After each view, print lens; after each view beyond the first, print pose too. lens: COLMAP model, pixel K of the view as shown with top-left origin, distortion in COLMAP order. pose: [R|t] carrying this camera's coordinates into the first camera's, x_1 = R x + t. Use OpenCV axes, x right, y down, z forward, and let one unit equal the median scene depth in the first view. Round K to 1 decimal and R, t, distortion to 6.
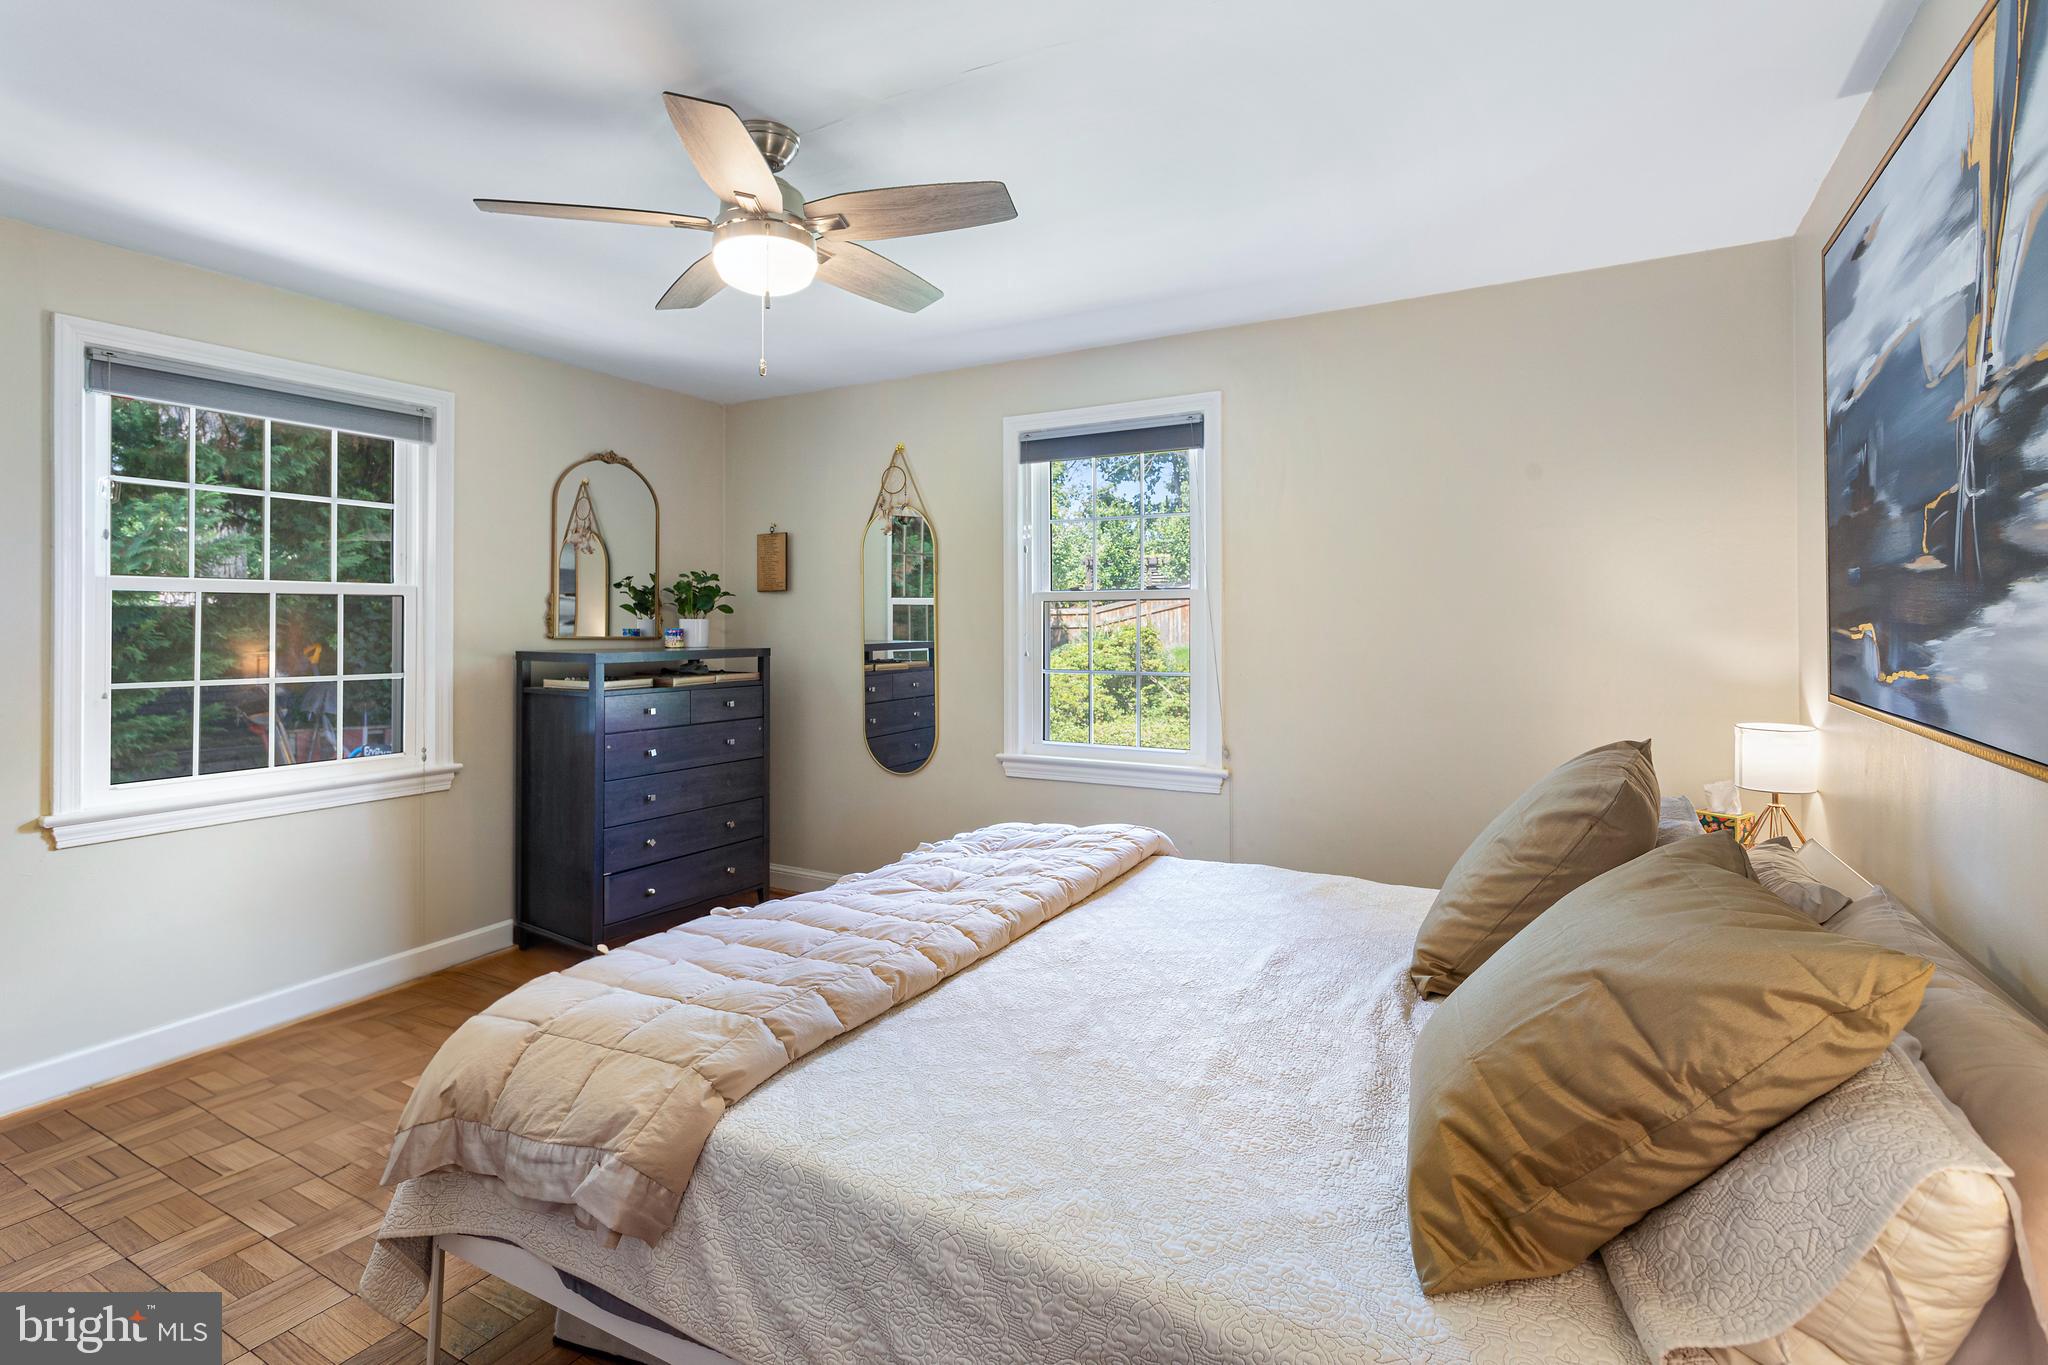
lens RADIAL K [[986.6, 0, 1033.2], [0, 986.6, 642.6], [0, 0, 1]] dist [-0.002252, 0.001507]
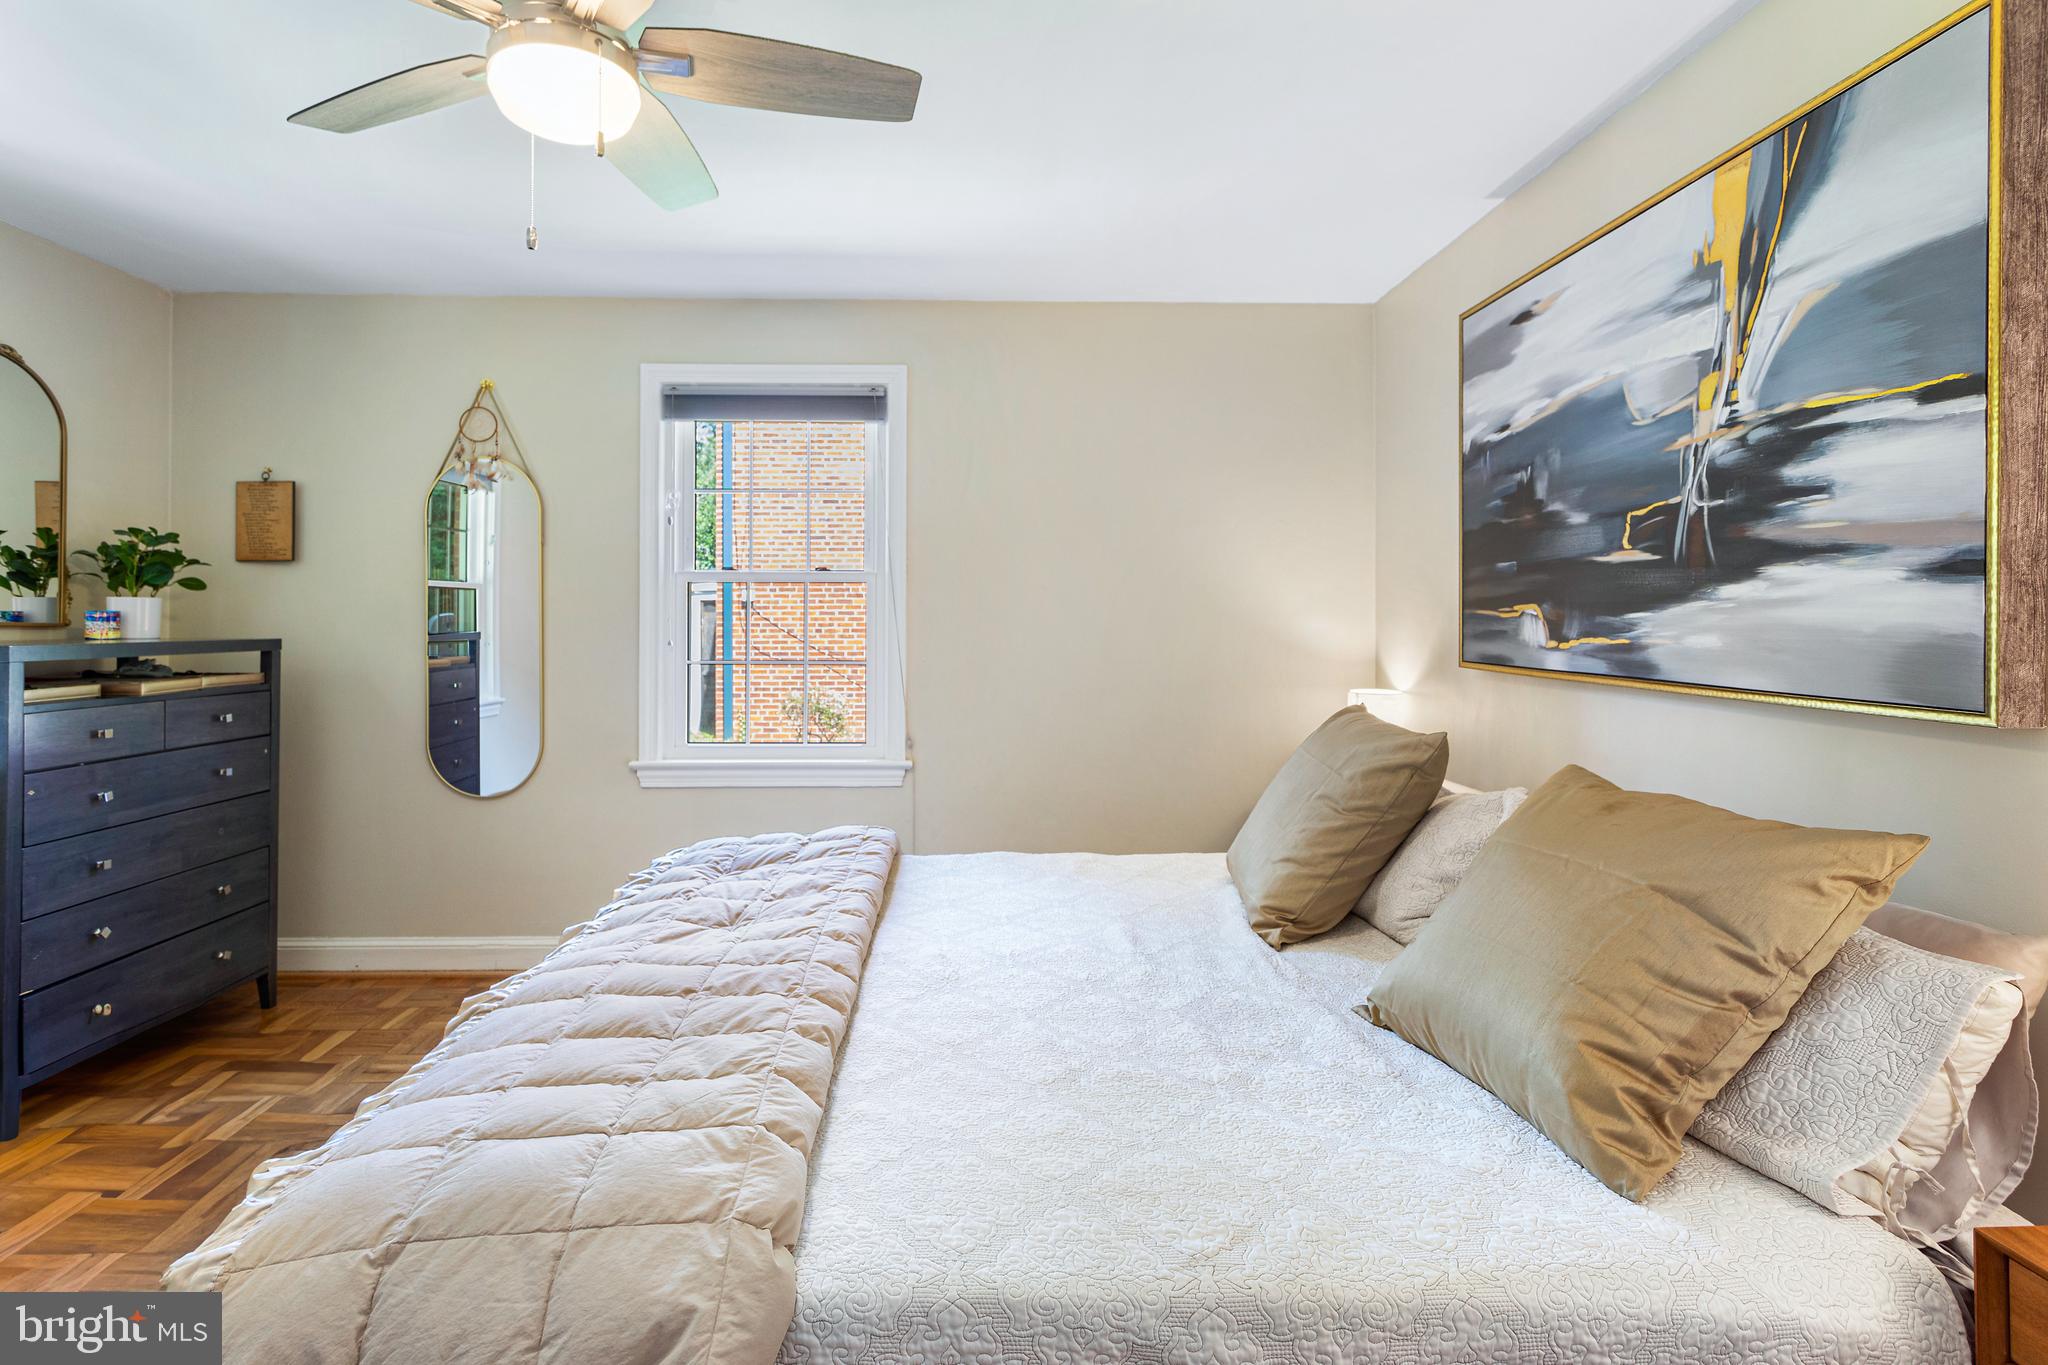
lens RADIAL K [[986.6, 0, 1026.4], [0, 986.6, 639.1], [0, 0, 1]] dist [-0.002252, 0.001507]
pose [[0.854321, -0.006753, 0.519701, -0.404065], [0.007362, 0.999972, 0.000891, 0.020670], [-0.519693, 0.003065, 0.854347, 0.232294]]
